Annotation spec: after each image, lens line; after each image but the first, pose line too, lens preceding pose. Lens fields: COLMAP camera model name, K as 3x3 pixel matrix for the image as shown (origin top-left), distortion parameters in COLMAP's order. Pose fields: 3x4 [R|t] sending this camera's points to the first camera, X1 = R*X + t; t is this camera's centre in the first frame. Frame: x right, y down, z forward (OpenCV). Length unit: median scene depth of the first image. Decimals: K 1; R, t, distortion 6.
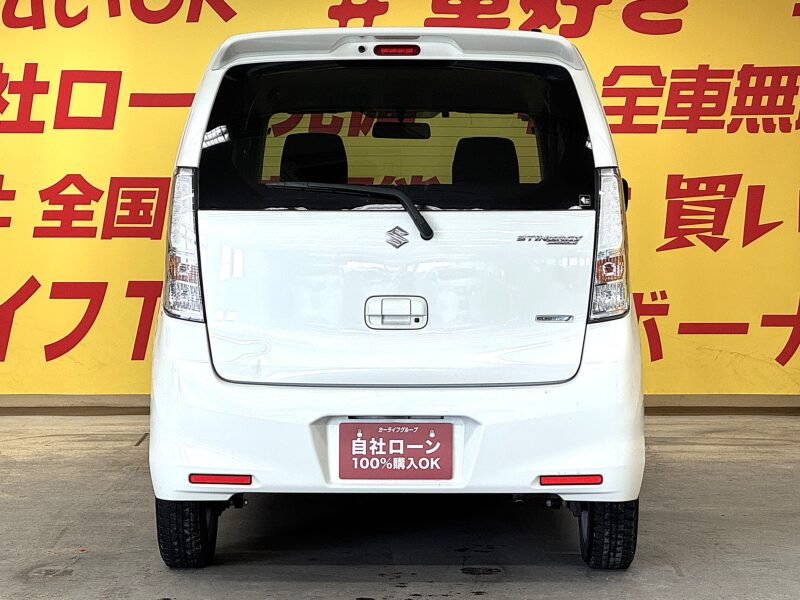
lens RADIAL K [[2259.2, 0, 375.2], [0, 2259.2, 314.6], [0, 0, 1]] dist [0.097851, 0.000000]
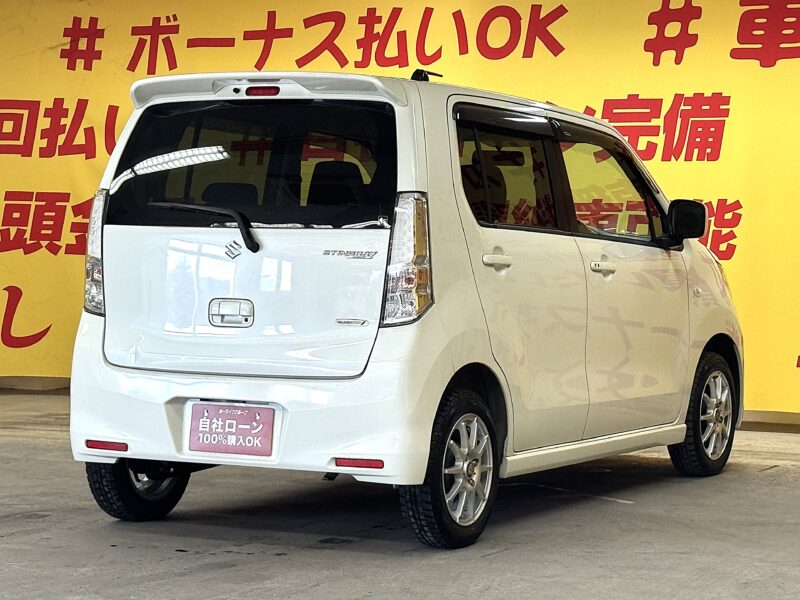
lens RADIAL K [[2259.2, 0, 365.8], [0, 2259.2, 342.0], [0, 0, 1]] dist [0.097851, 0.000000]
pose [[0.893203, 0.036167, -0.448197, 0.600245], [-0.035099, 0.999327, 0.010690, -0.000887], [0.448281, 0.006183, 0.893871, -0.027338]]
